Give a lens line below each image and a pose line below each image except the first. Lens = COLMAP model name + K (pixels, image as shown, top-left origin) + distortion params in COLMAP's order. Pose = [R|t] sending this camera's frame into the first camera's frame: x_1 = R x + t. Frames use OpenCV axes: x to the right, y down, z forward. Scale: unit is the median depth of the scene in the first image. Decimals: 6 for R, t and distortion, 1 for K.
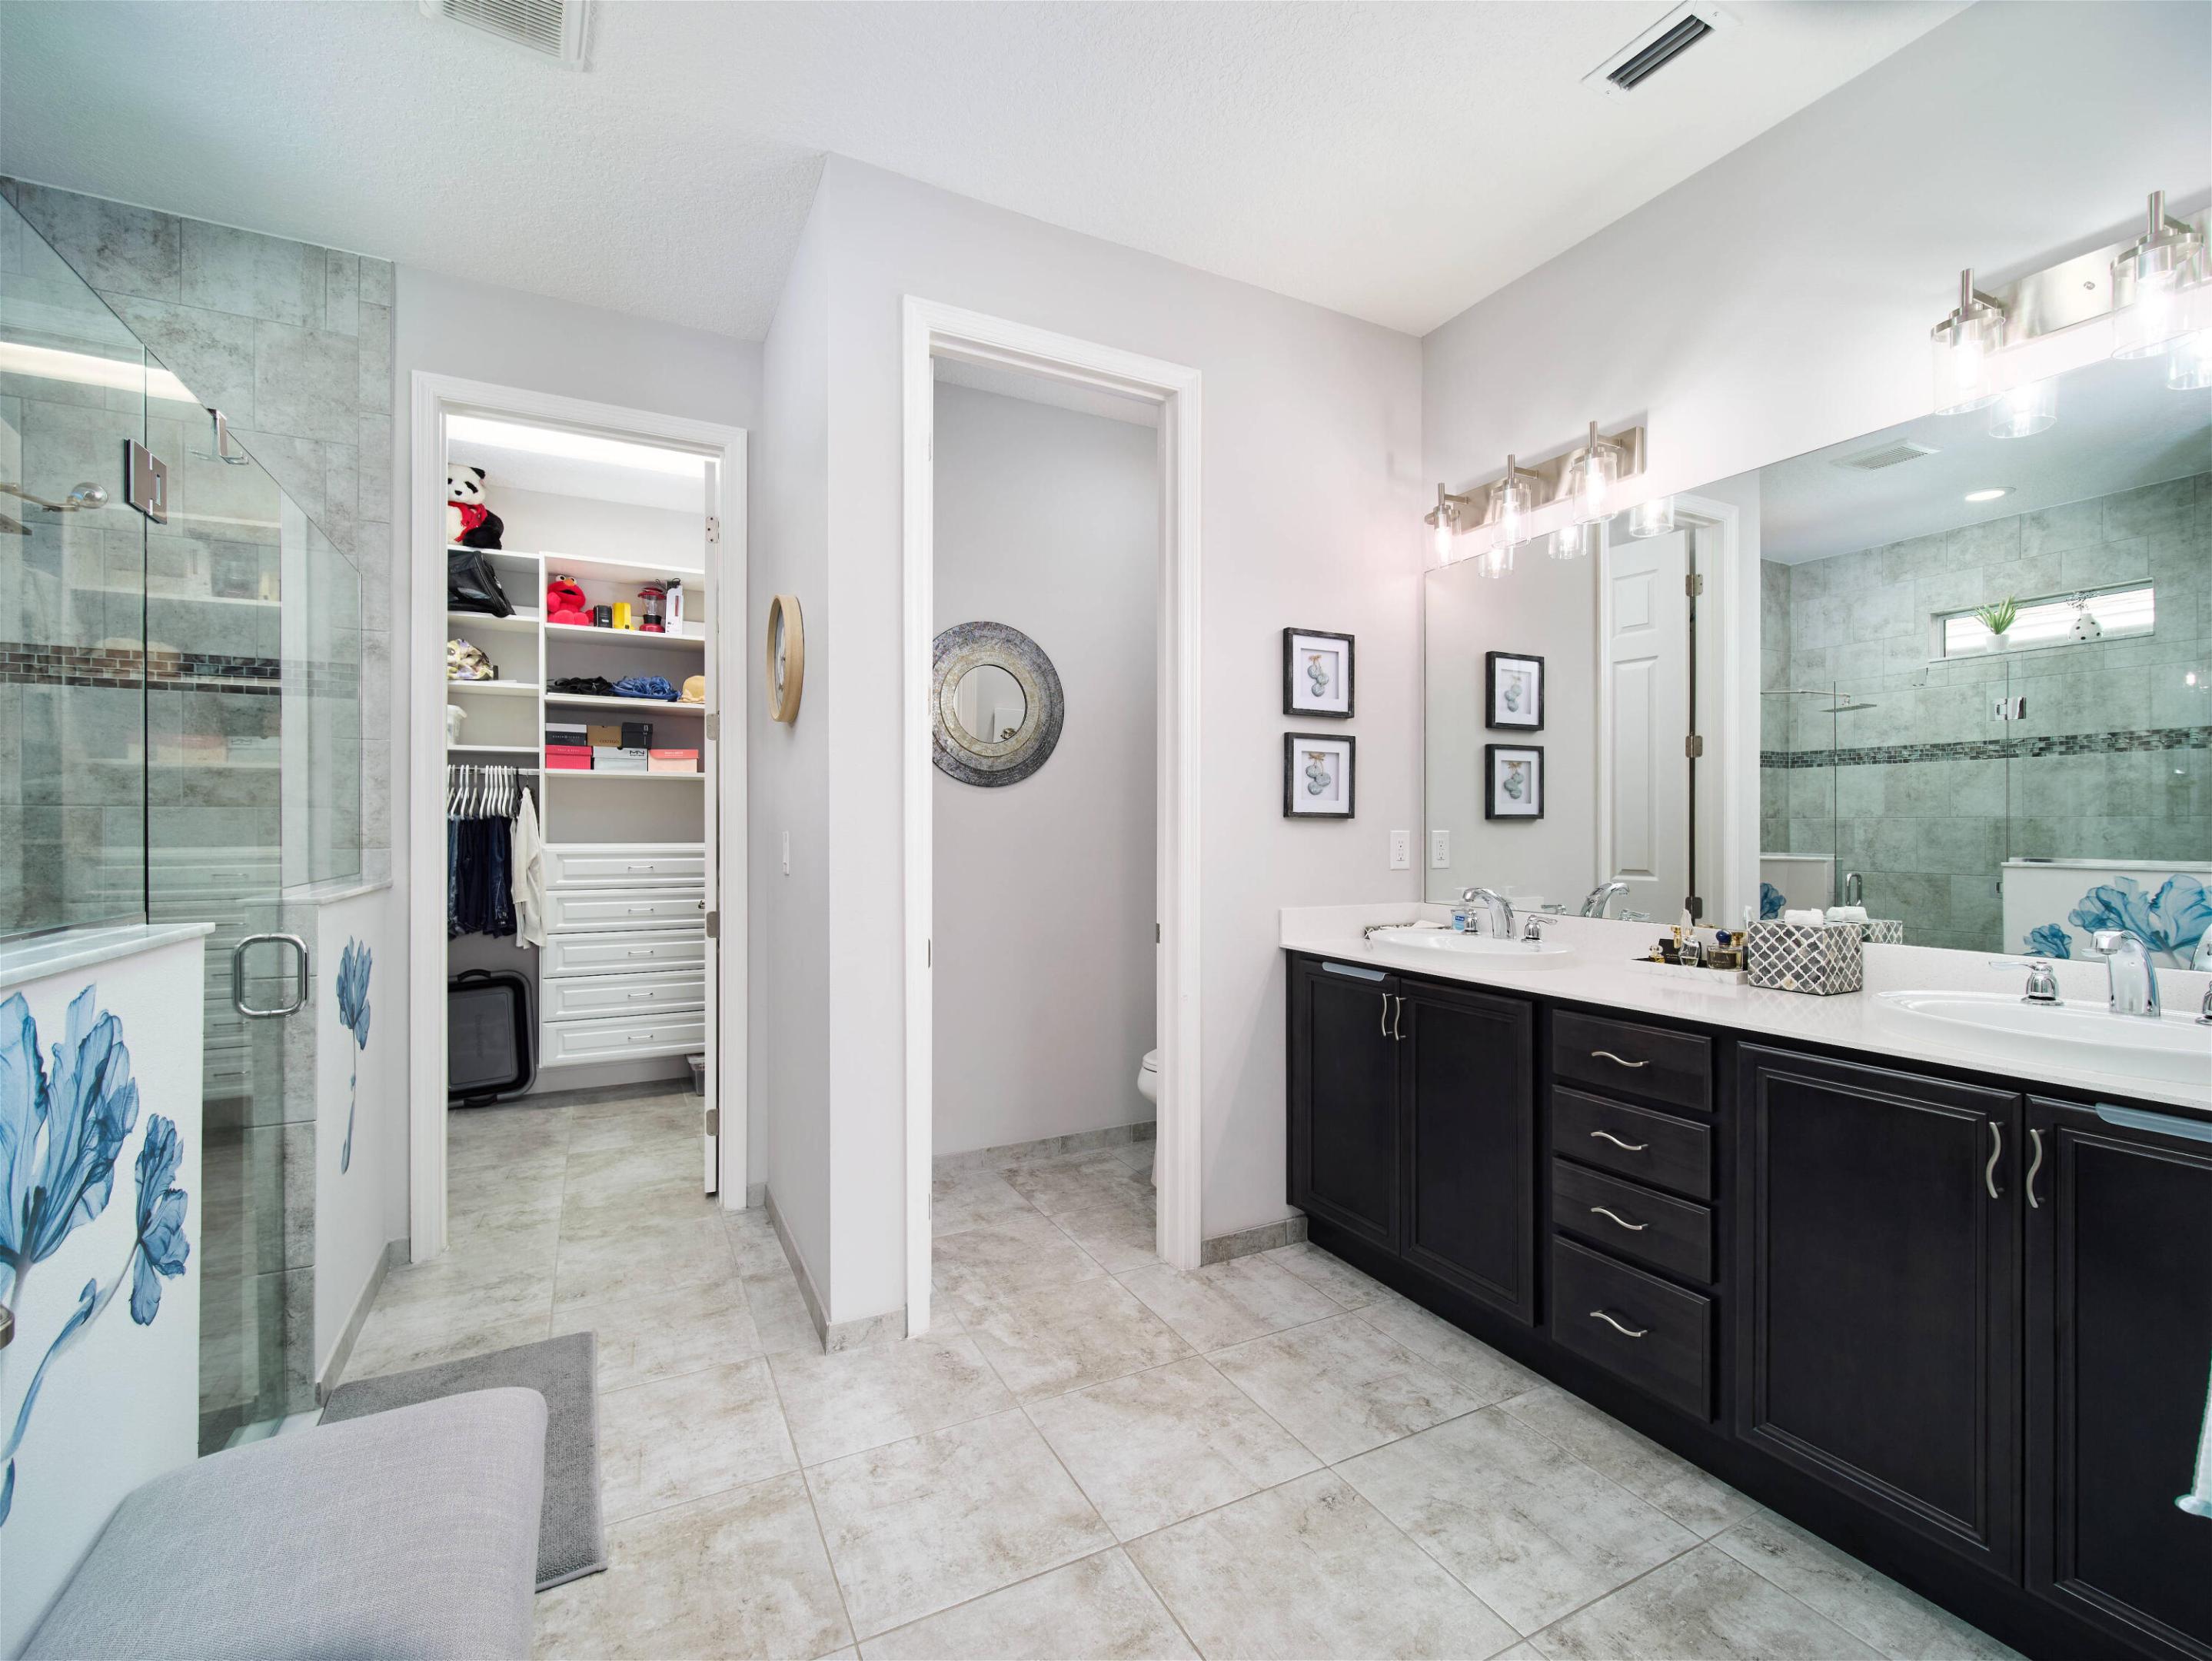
lens RADIAL K [[981.6, 0, 1106.9], [0, 981.6, 829.4], [0, 0, 1]] dist [-0.000462, -0.000122]
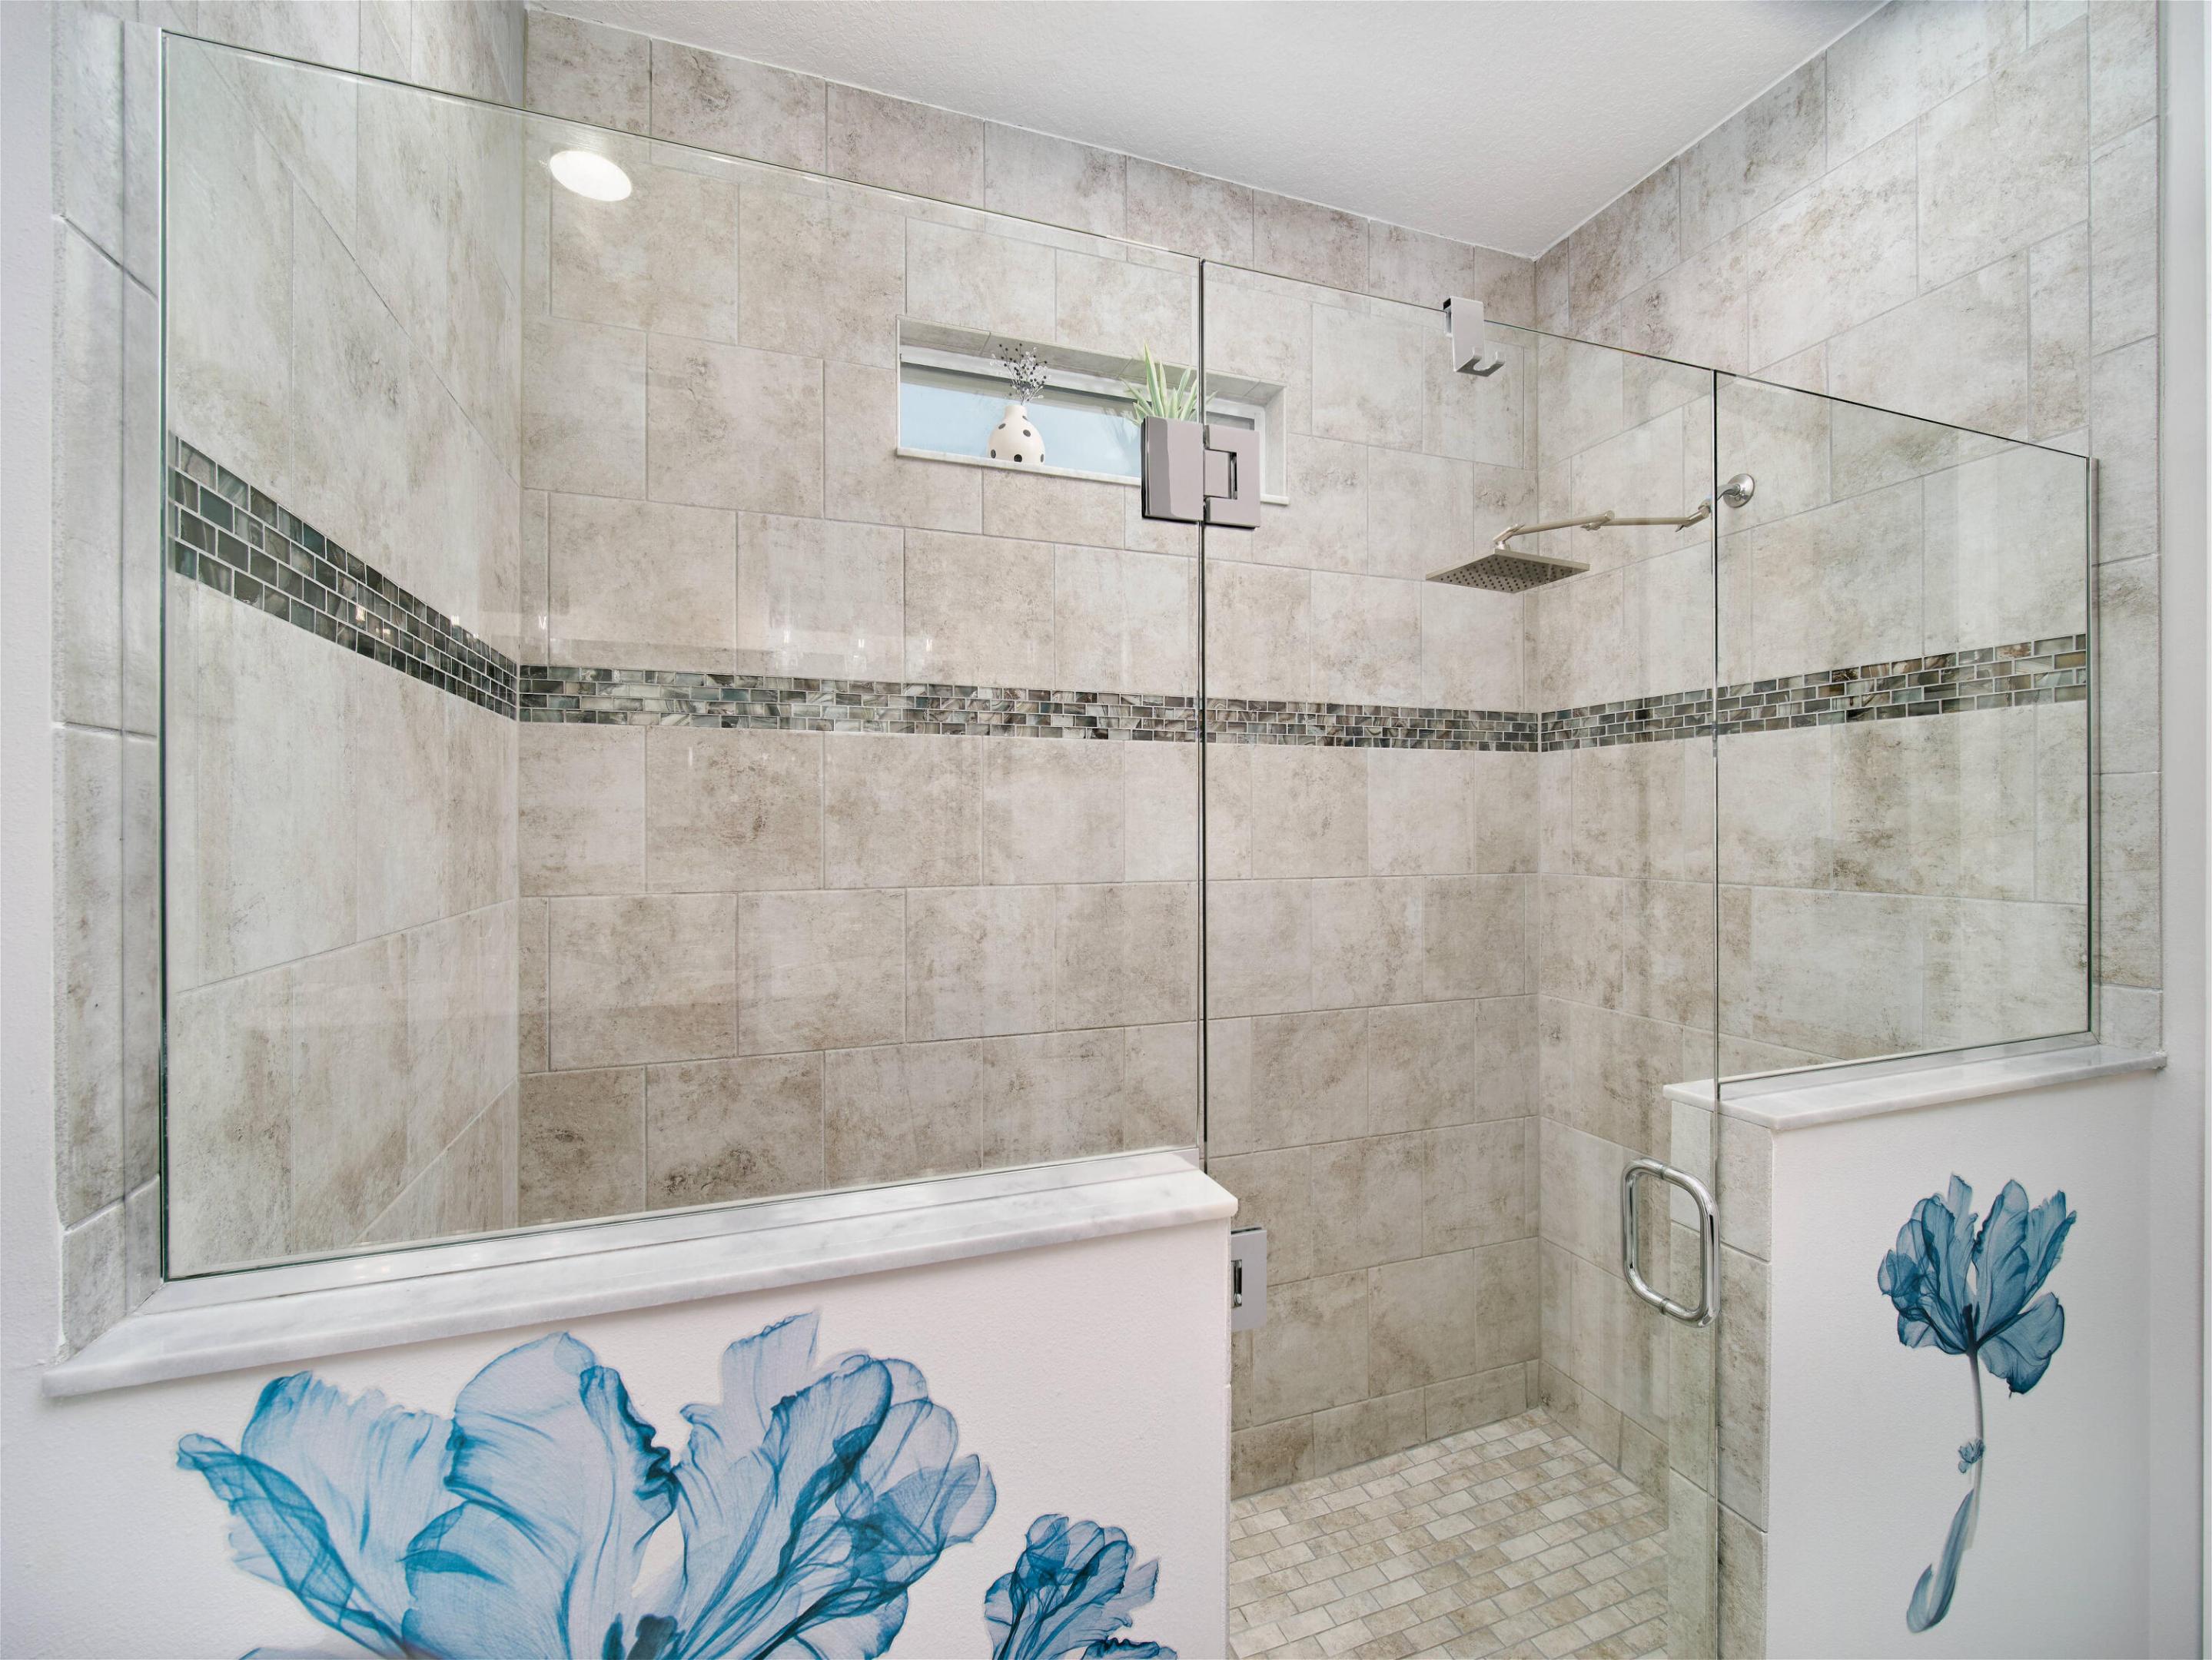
lens RADIAL K [[972.8, 0, 1111.2], [0, 972.8, 828.8], [0, 0, 1]] dist [-0.002223, -0.000138]
pose [[-0.120159, 0.001396, -0.992754, -0.241139], [0.005246, 0.999986, 0.000771, -0.087102], [0.992741, -0.005115, -0.120165, 0.711660]]
